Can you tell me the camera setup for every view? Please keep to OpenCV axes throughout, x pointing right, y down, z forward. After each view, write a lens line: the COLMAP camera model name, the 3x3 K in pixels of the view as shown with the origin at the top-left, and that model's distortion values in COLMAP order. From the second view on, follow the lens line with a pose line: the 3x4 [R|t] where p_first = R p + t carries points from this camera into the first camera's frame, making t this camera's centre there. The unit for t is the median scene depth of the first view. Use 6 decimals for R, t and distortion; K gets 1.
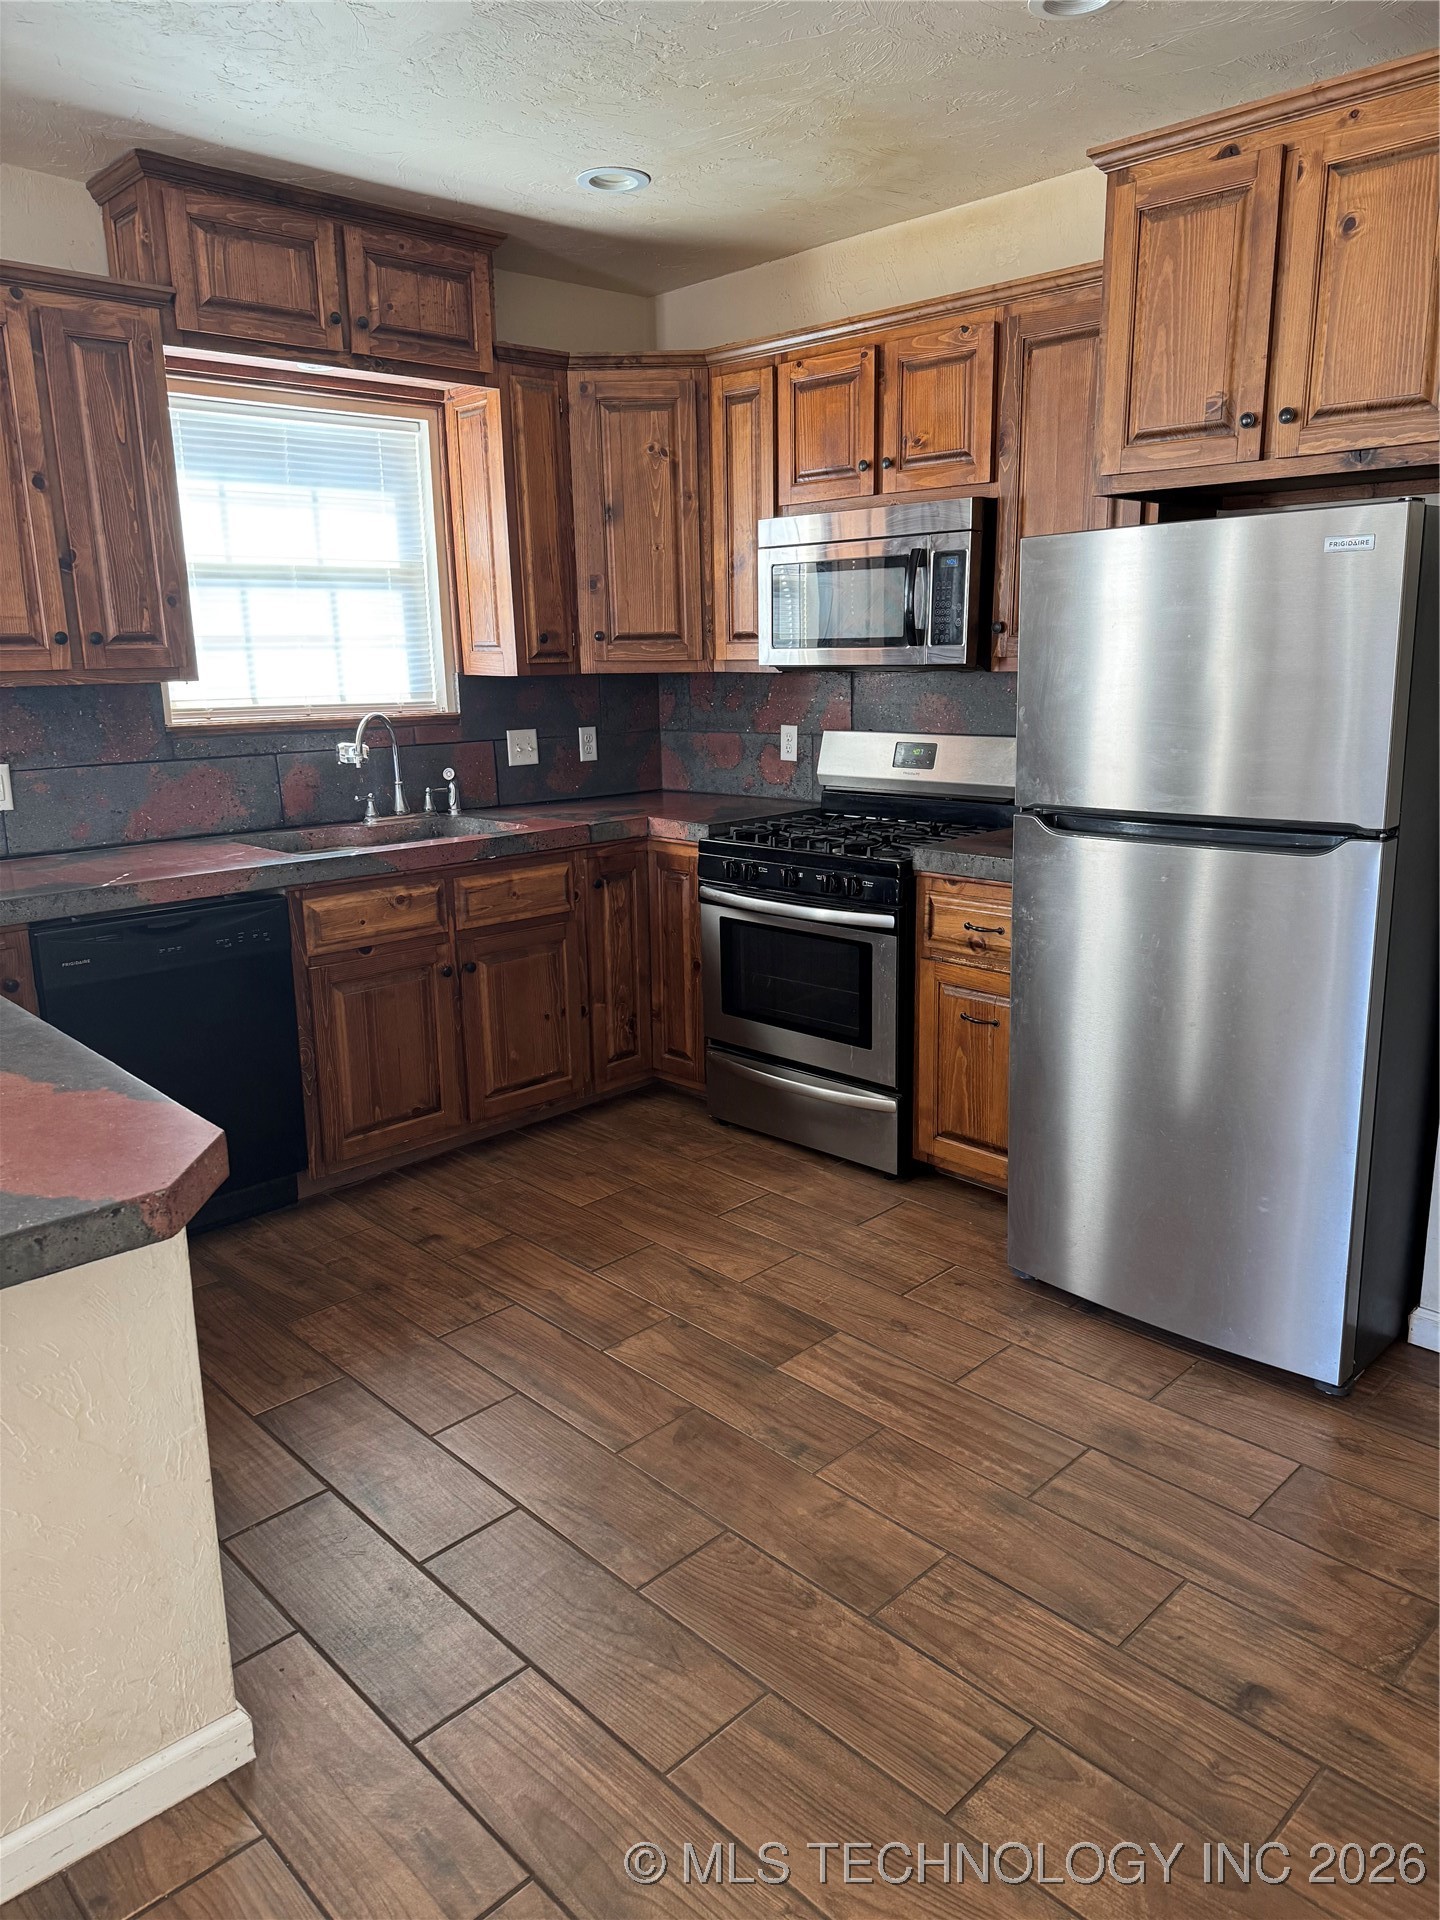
lens RADIAL K [[1353.6, 0, 711.2], [0, 1353.6, 963.2], [0, 0, 1]] dist [0.003744, -0.015822]
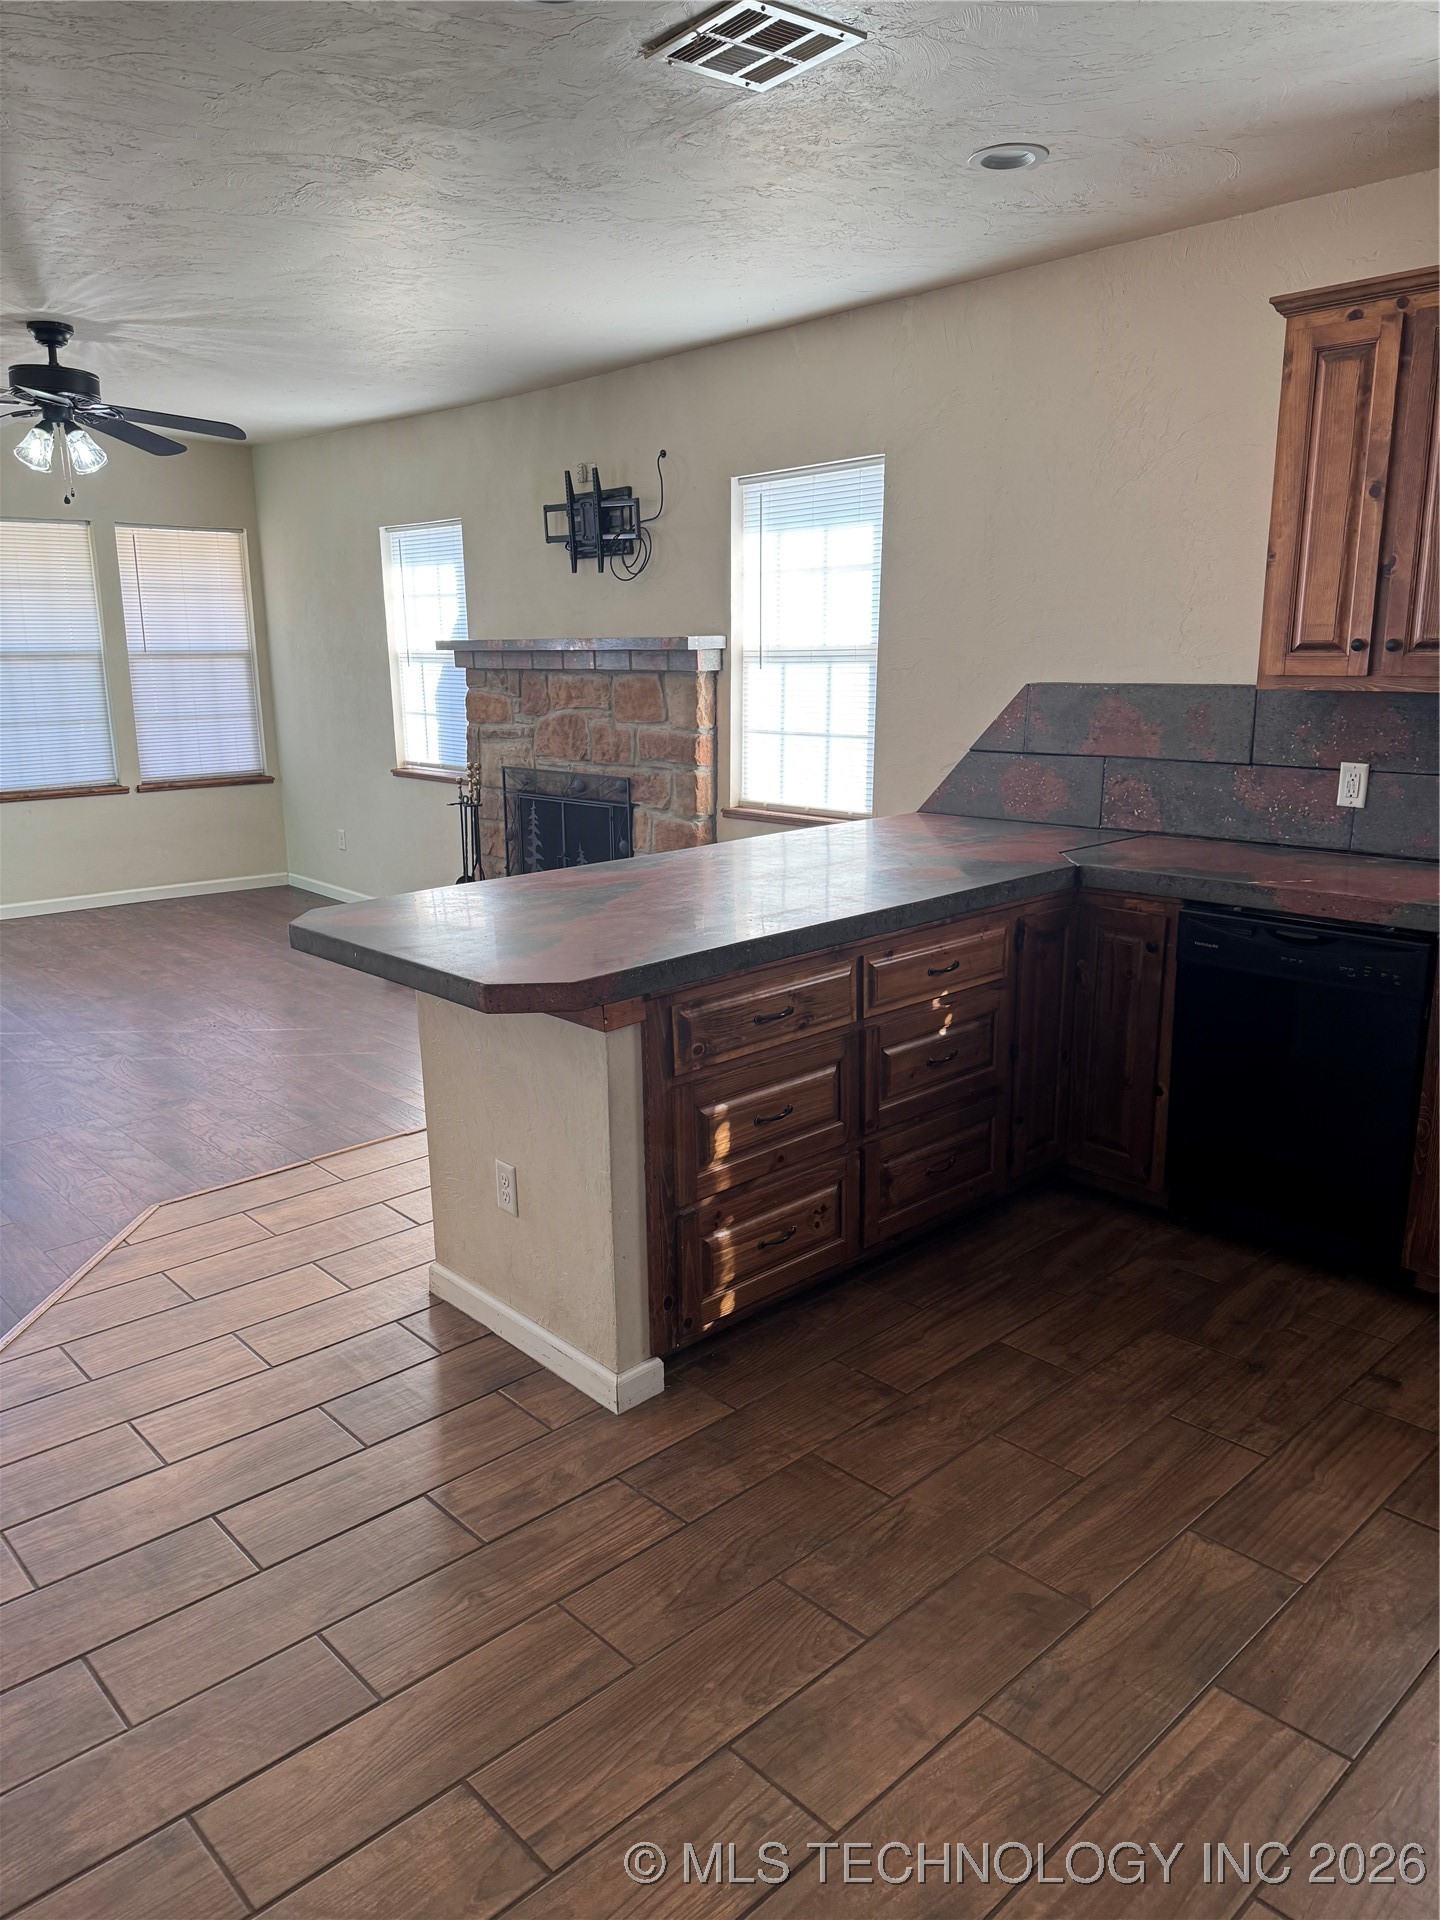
lens RADIAL K [[1353.6, 0, 719.3], [0, 1353.6, 963.3], [0, 0, 1]] dist [0.003744, -0.015822]
pose [[-0.019445, 0.247016, -0.968816, 0.567178], [-0.220194, 0.944149, 0.245146, -0.157767], [0.975262, 0.218094, 0.036032, 0.547485]]
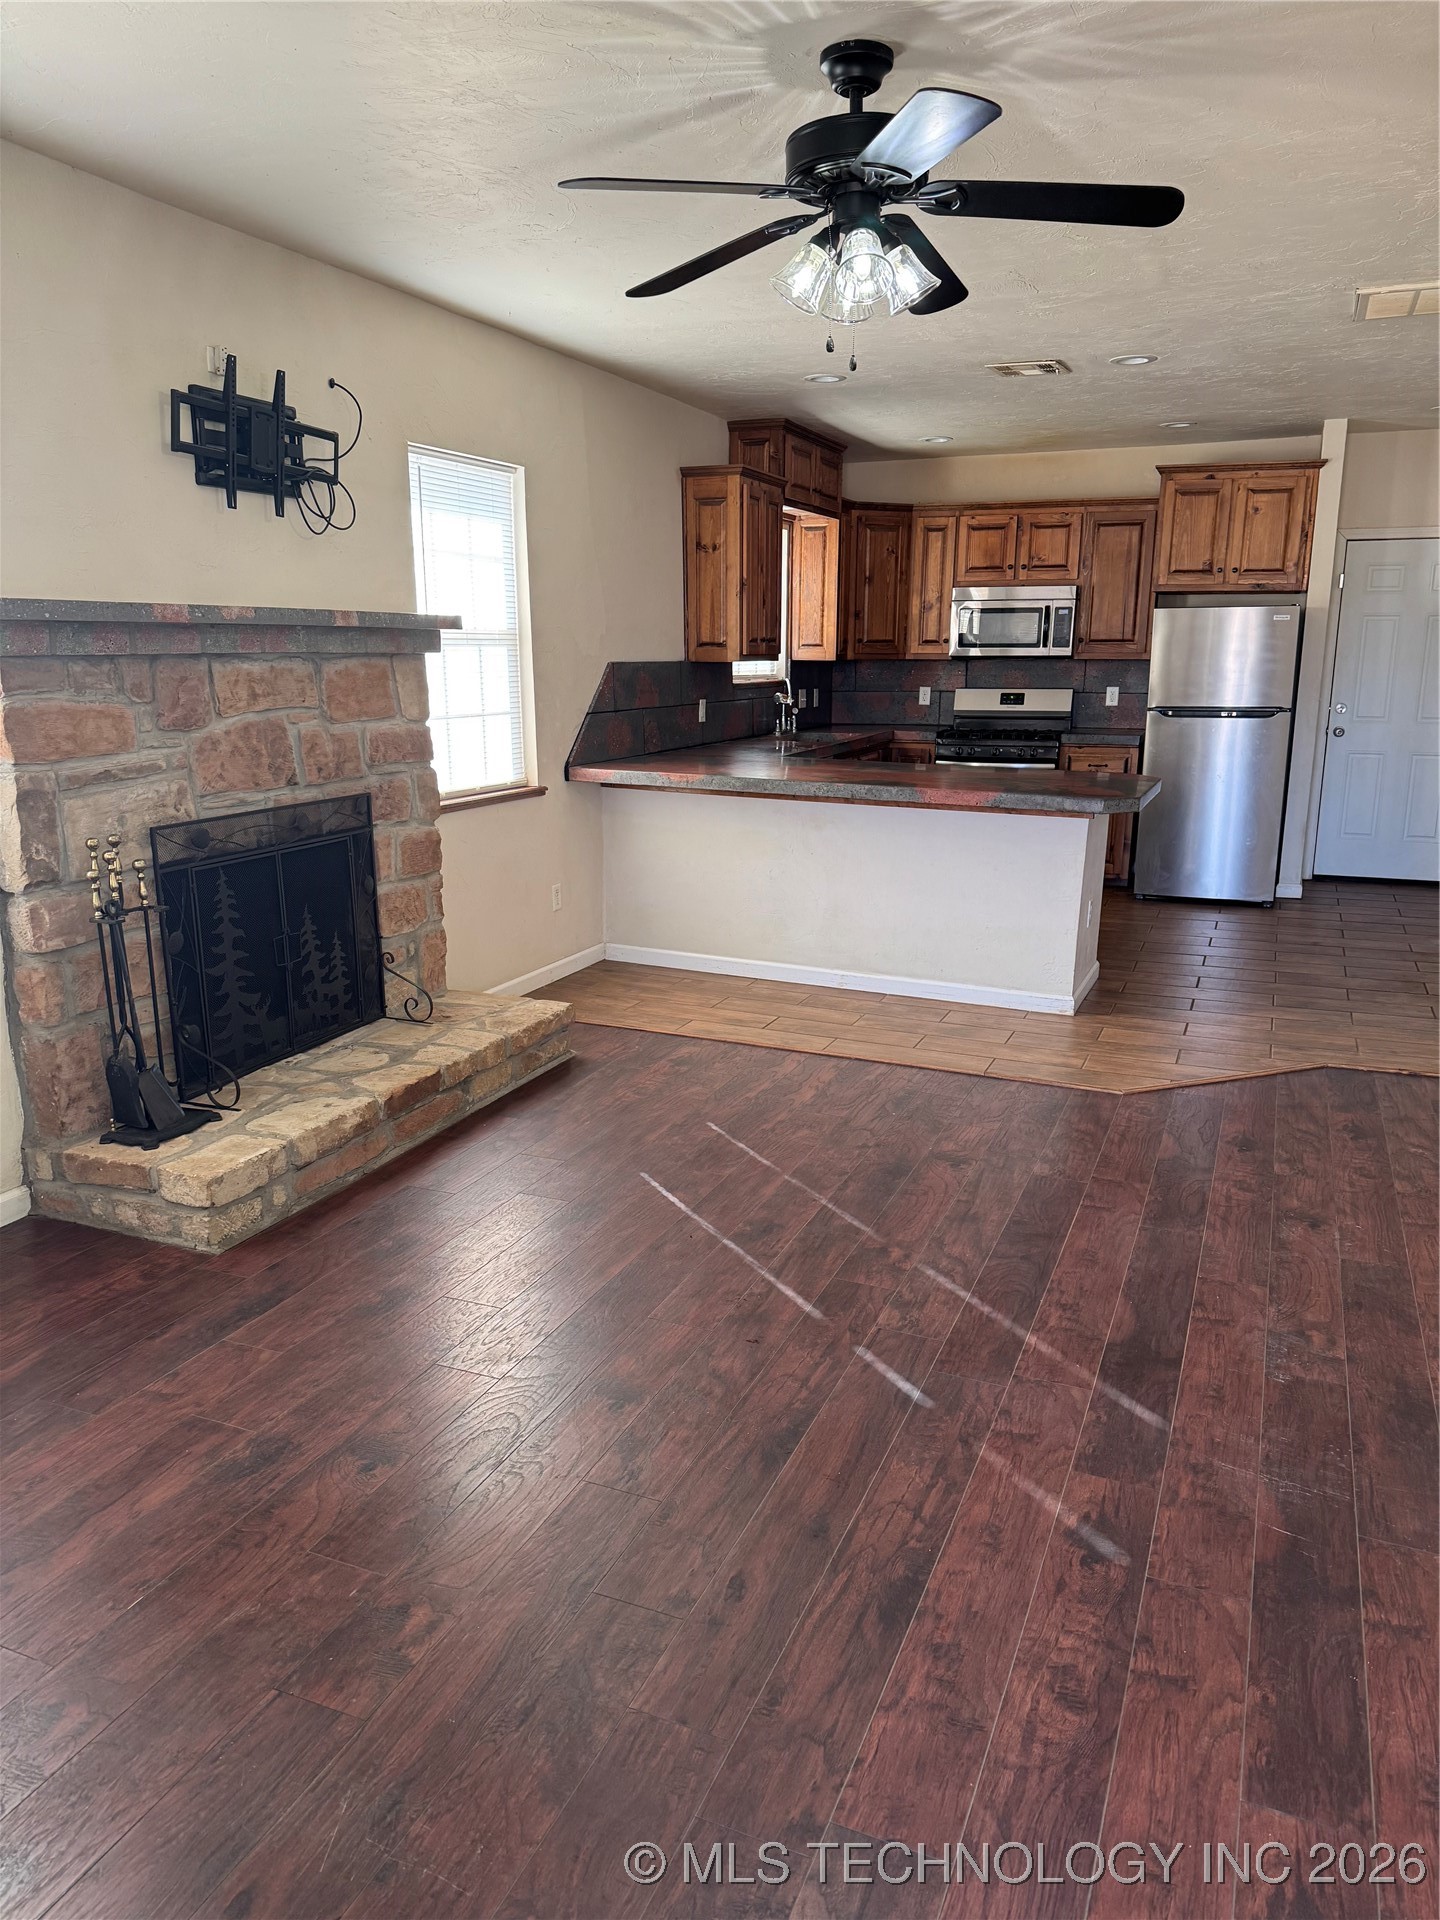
lens RADIAL K [[1353.6, 0, 725.7], [0, 1353.6, 963.2], [0, 0, 1]] dist [0.003744, -0.015822]
pose [[0.915154, -0.073285, 0.396387, -1.605293], [0.077437, 0.996982, 0.005543, 0.304690], [-0.395597, 0.025623, 0.918067, -1.094813]]
